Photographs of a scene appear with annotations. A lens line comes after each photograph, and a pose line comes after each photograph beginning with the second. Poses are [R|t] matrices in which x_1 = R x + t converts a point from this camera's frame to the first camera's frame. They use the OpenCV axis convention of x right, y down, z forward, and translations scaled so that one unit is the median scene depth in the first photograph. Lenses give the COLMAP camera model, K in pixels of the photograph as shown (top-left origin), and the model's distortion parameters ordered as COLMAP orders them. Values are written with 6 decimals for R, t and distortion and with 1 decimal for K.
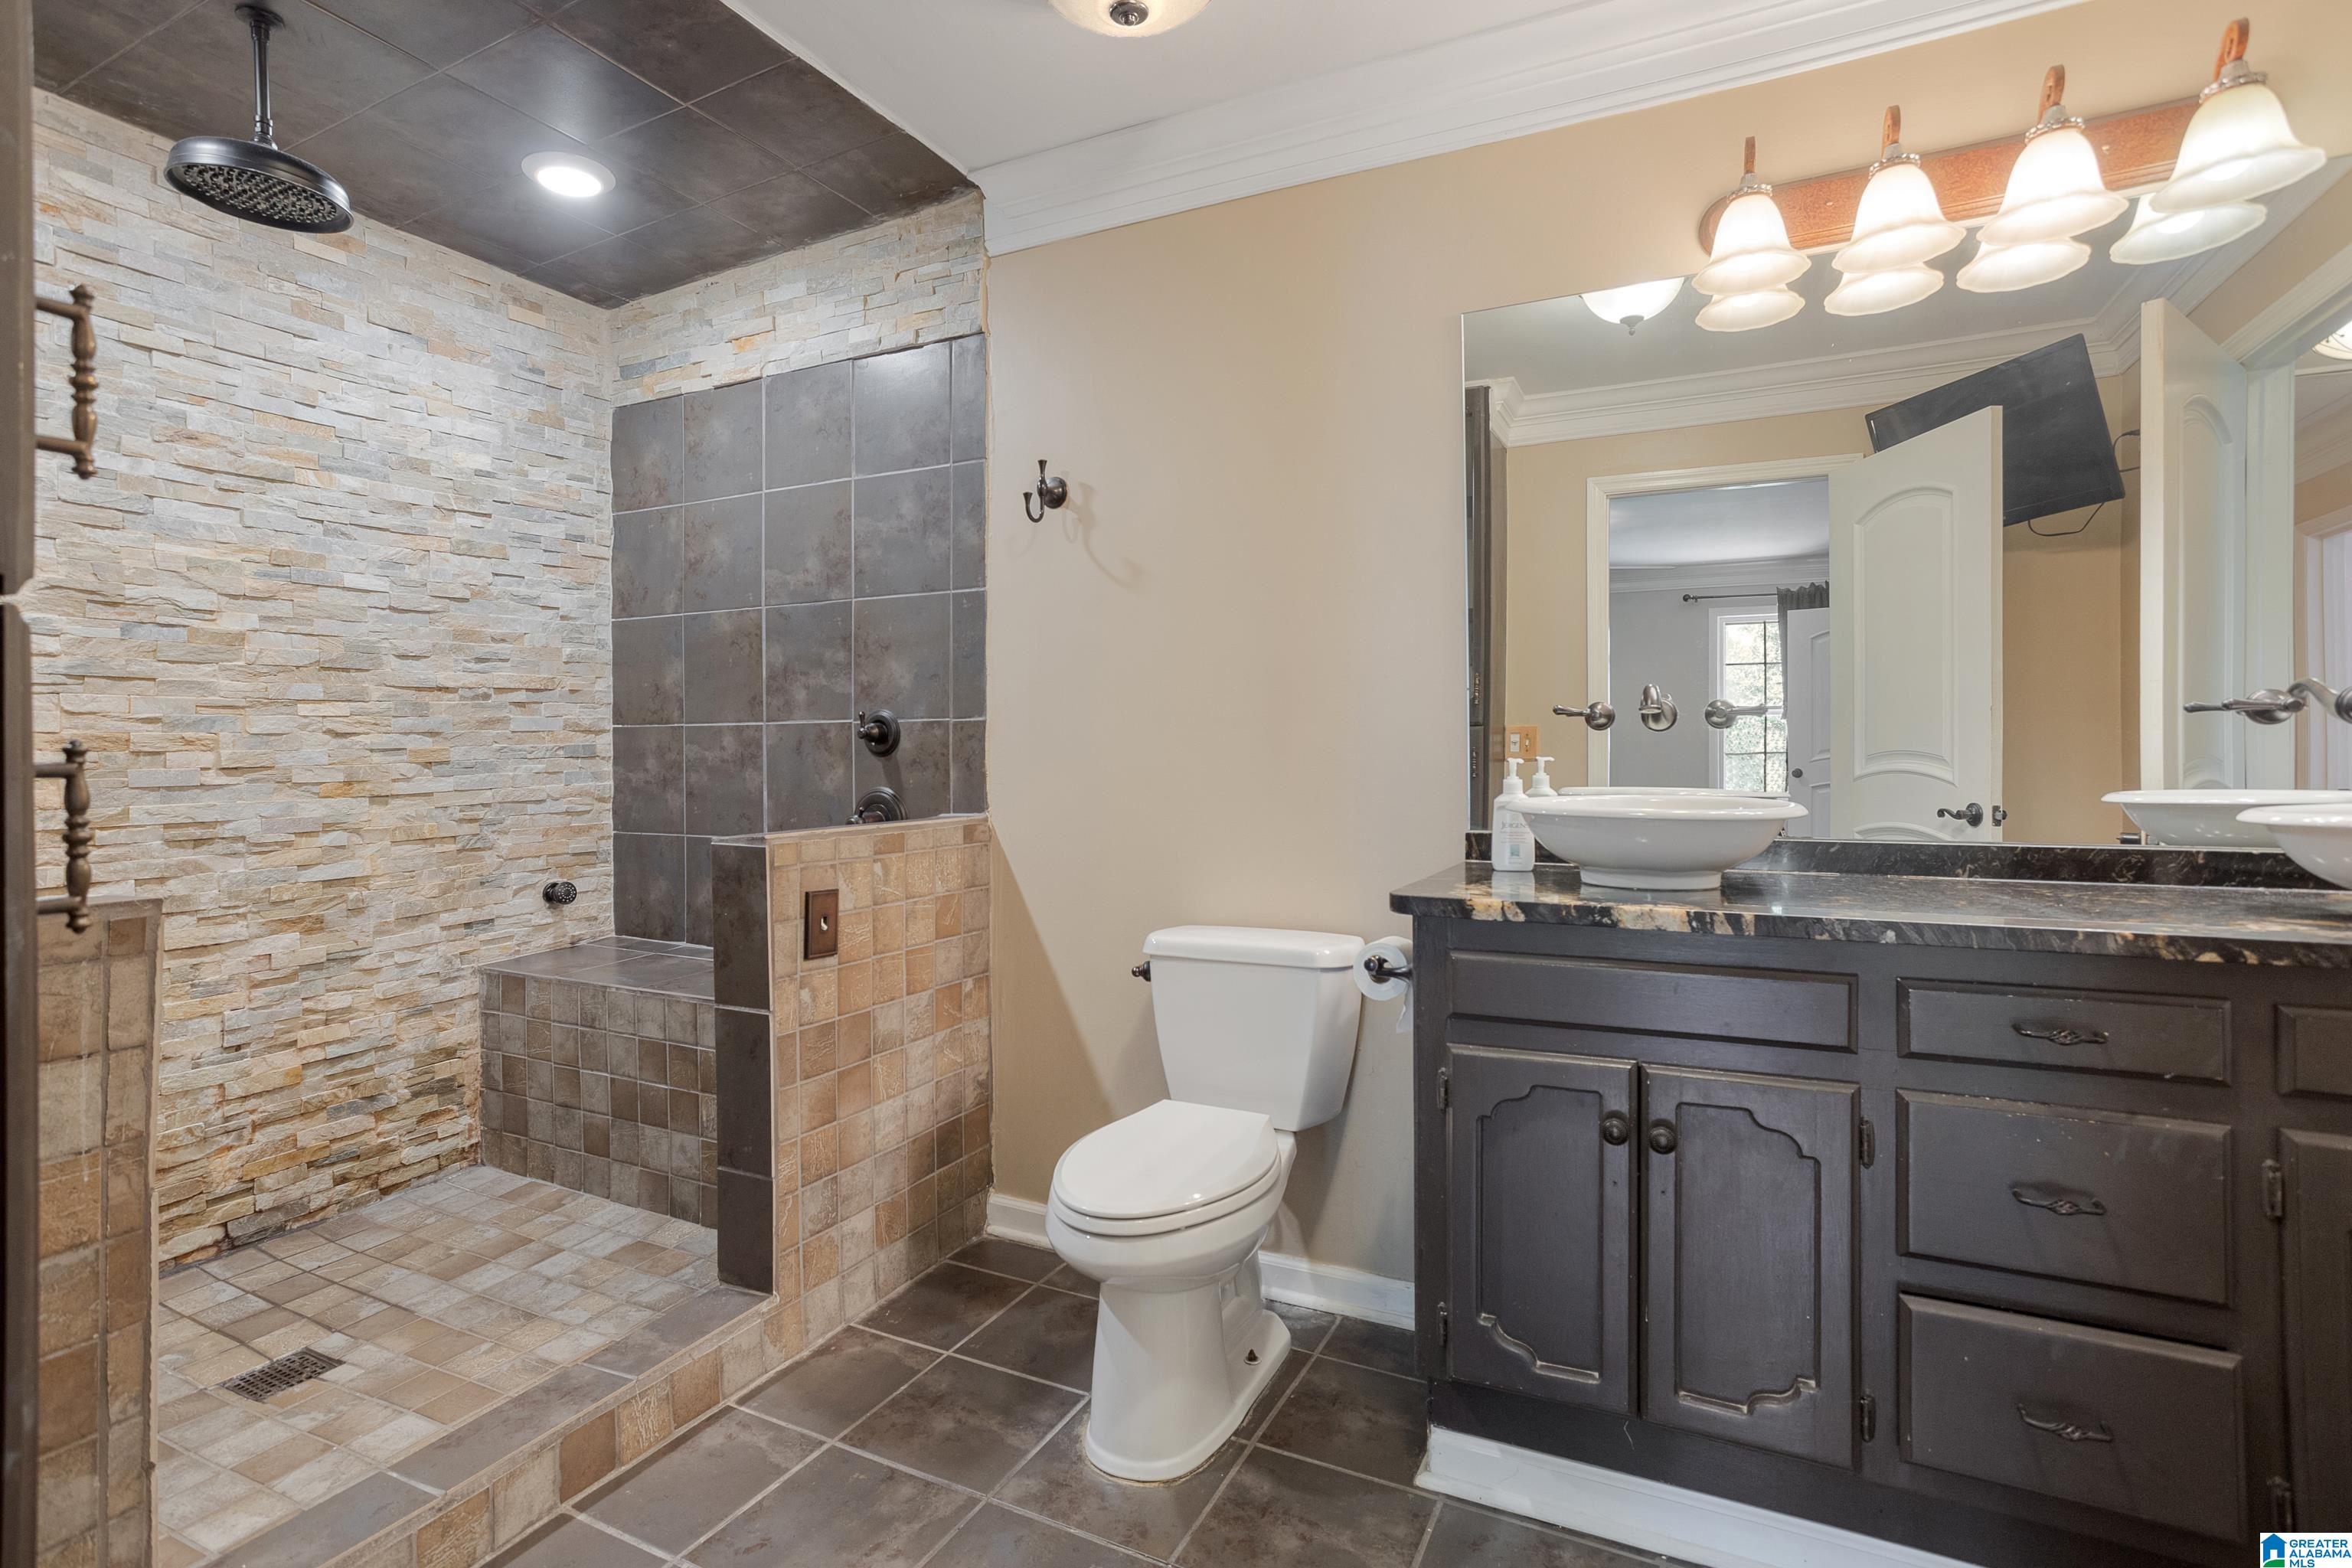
lens RADIAL K [[1153.1, 0, 1166.1], [0, 1153.1, 780.0], [0, 0, 1]] dist [-0.033396, 0.021413]
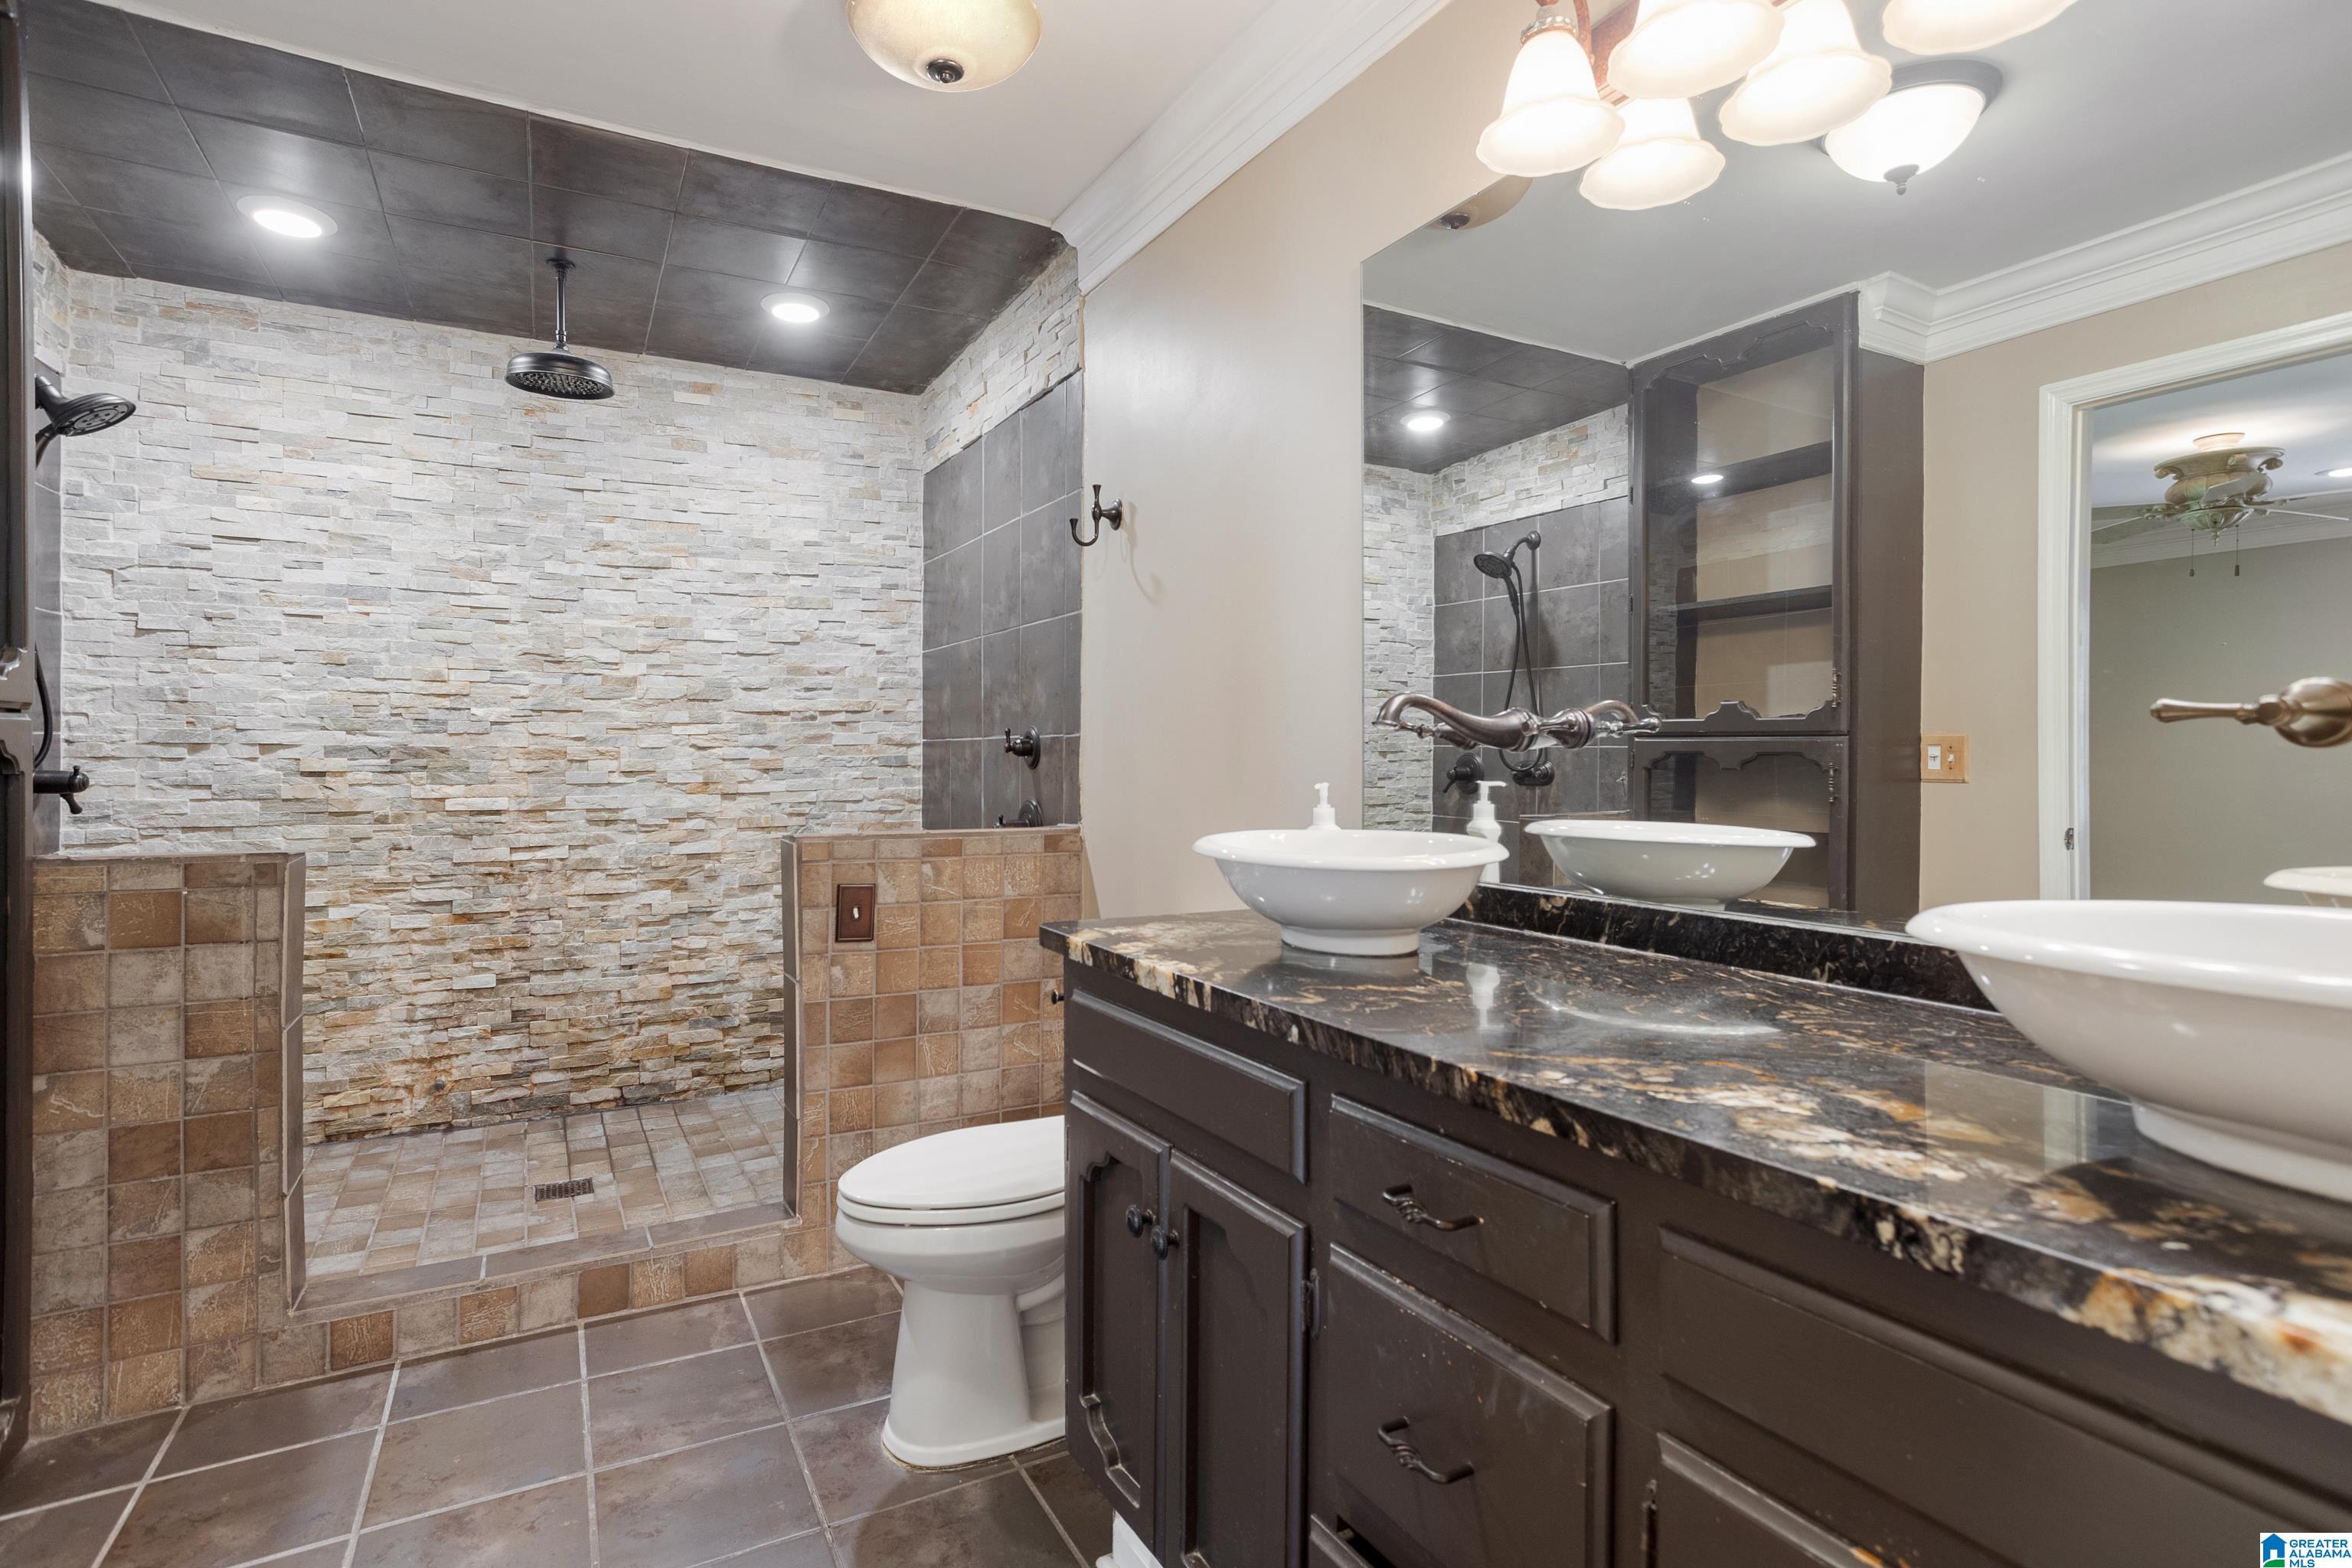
lens RADIAL K [[1153.1, 0, 1081.5], [0, 1153.1, 781.3], [0, 0, 1]] dist [-0.033396, 0.021413]
pose [[0.814693, 0.018749, -0.579589, 0.485688], [-0.021772, 0.999761, 0.001737, -0.013241], [0.579483, 0.011204, 0.814907, 0.153511]]
